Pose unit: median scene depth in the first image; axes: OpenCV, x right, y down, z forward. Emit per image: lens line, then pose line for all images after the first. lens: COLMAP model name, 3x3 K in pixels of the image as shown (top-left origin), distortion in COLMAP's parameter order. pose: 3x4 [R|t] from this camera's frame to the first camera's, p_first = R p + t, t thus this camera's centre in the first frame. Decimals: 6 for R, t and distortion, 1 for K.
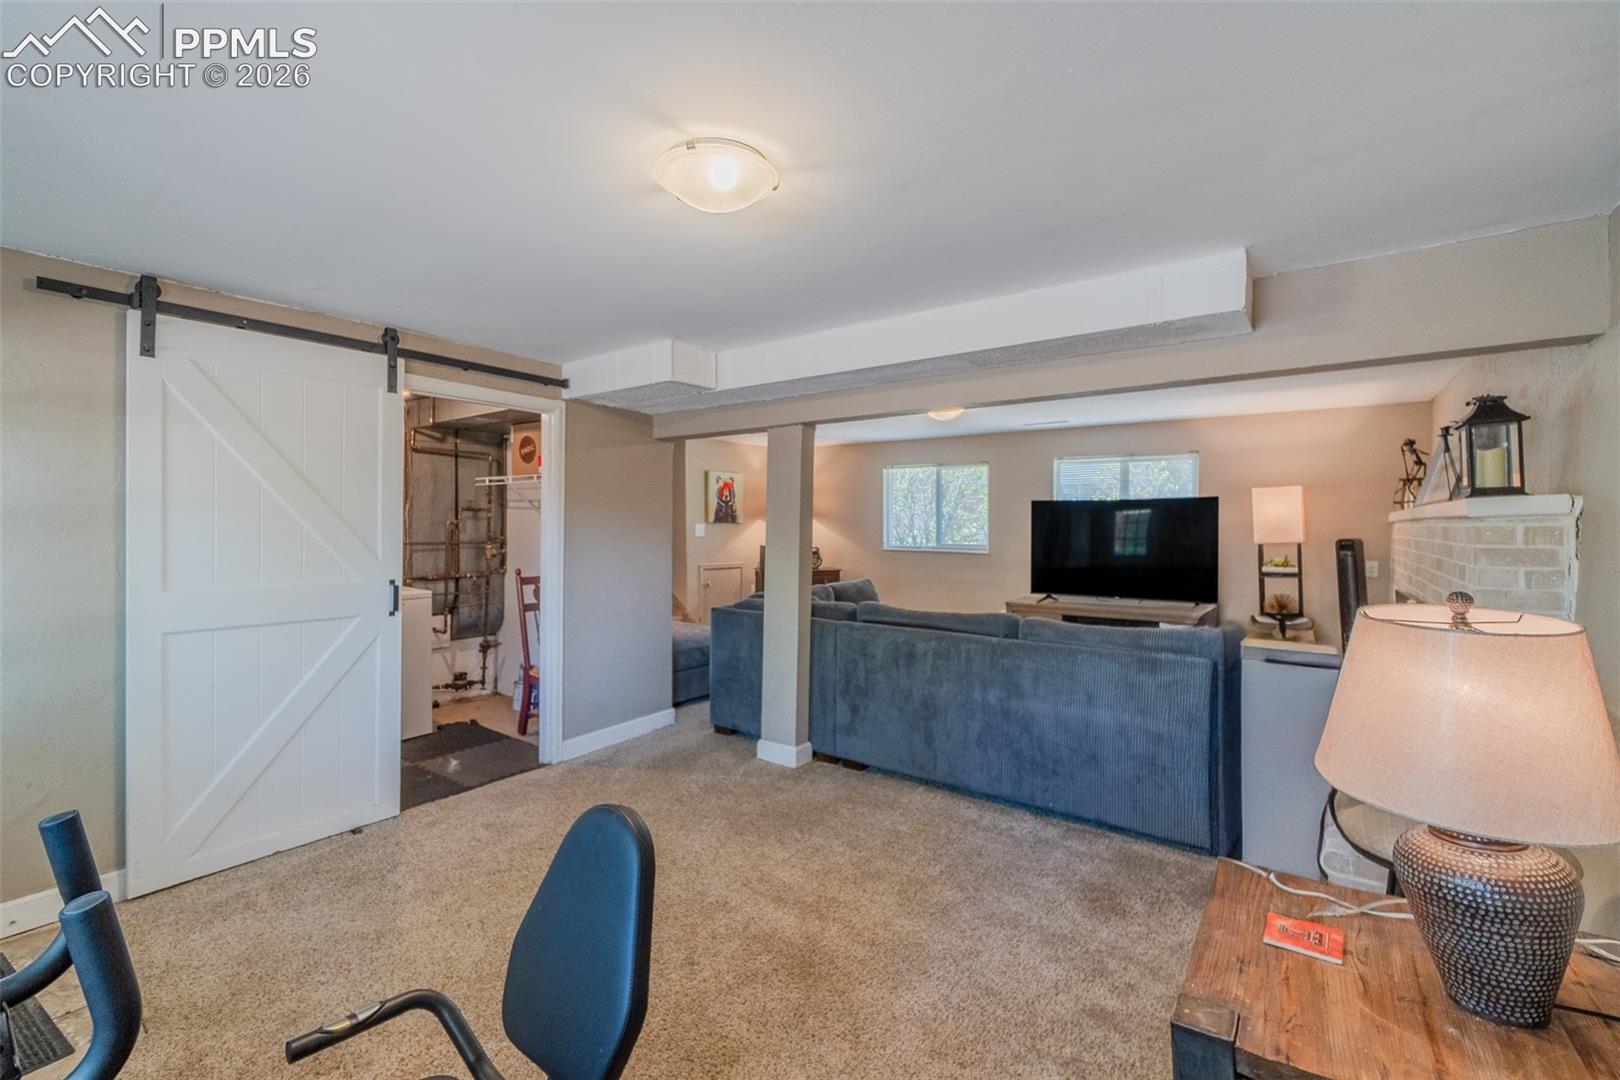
lens RADIAL K [[719.2, 0, 788.8], [0, 719.2, 529.2], [0, 0, 1]] dist [-0.002665, -0.000405]
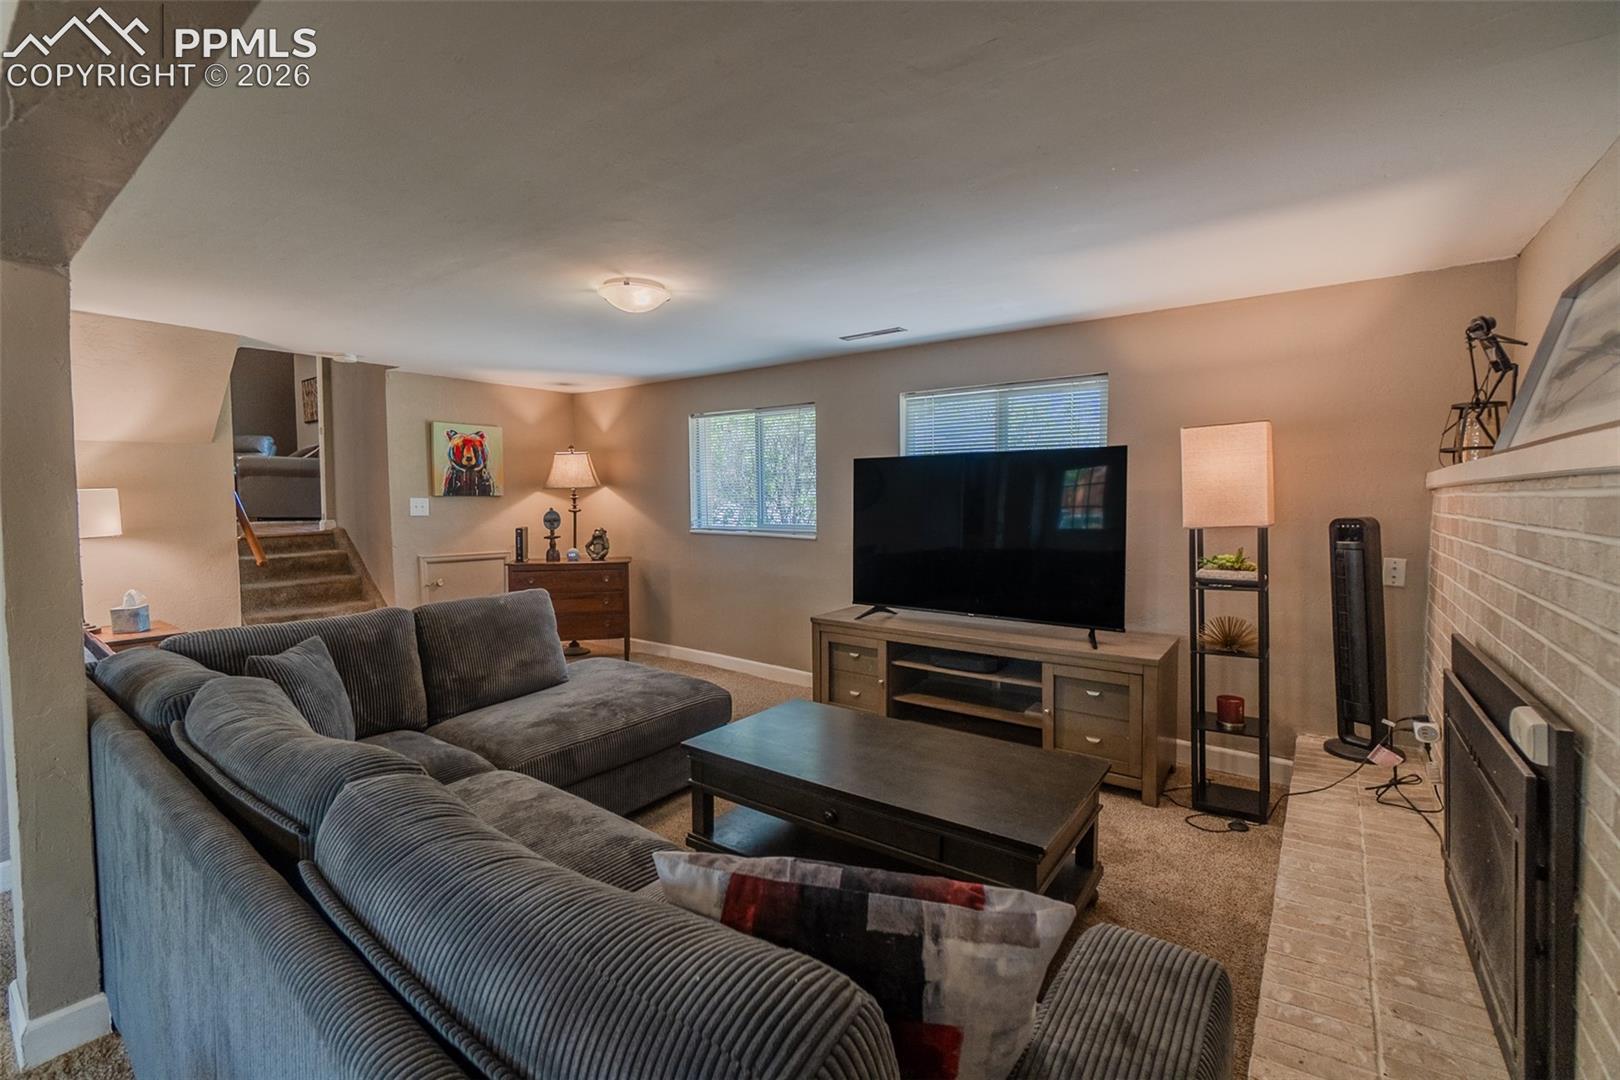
lens RADIAL K [[712.0, 0, 788.9], [0, 712.0, 529.8], [0, 0, 1]] dist [-0.003132, -0.000179]
pose [[0.999896, -0.005395, -0.013344, 0.315864], [0.005923, 0.999187, 0.039888, -0.002151], [0.013118, -0.039963, 0.999115, 0.400856]]
